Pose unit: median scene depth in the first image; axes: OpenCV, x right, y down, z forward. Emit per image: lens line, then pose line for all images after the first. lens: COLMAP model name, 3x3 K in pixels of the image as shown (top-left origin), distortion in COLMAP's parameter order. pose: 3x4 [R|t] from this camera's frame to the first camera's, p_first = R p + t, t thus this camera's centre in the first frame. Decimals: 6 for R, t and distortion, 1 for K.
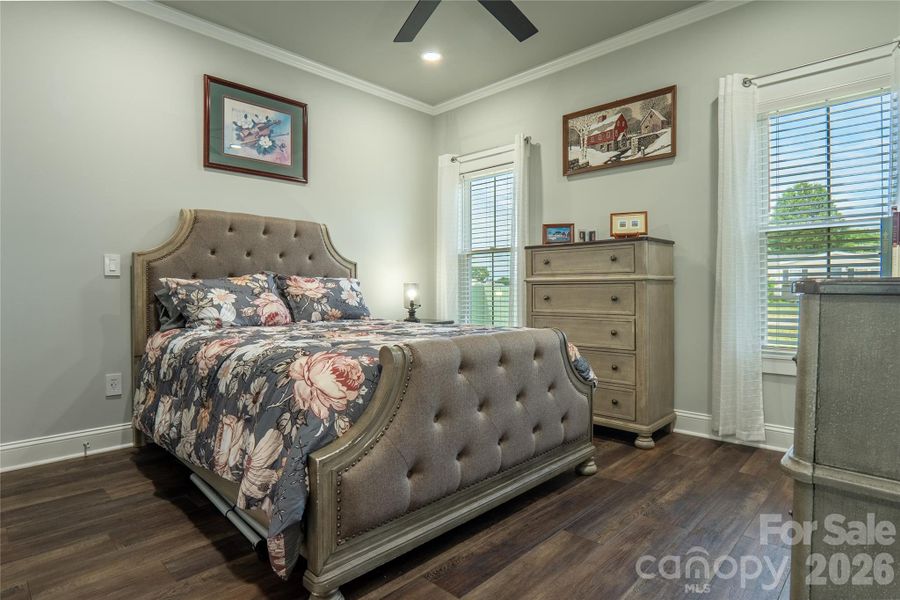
lens RADIAL K [[479.8, 0, 447.1], [0, 479.8, 297.3], [0, 0, 1]] dist [-0.025201, 0.001858]
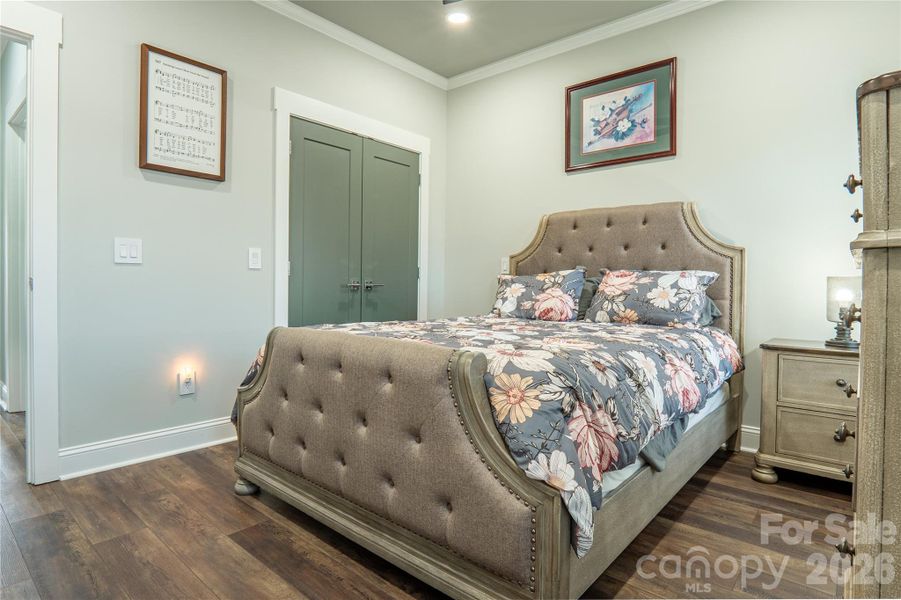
lens RADIAL K [[480.3, 0, 452.1], [0, 480.3, 295.2], [0, 0, 1]] dist [-0.025201, 0.001858]
pose [[0.066506, 0.024383, -0.997488, 0.555831], [-0.026694, 0.999387, 0.022649, -0.010555], [0.997429, 0.025121, 0.067117, 0.650711]]
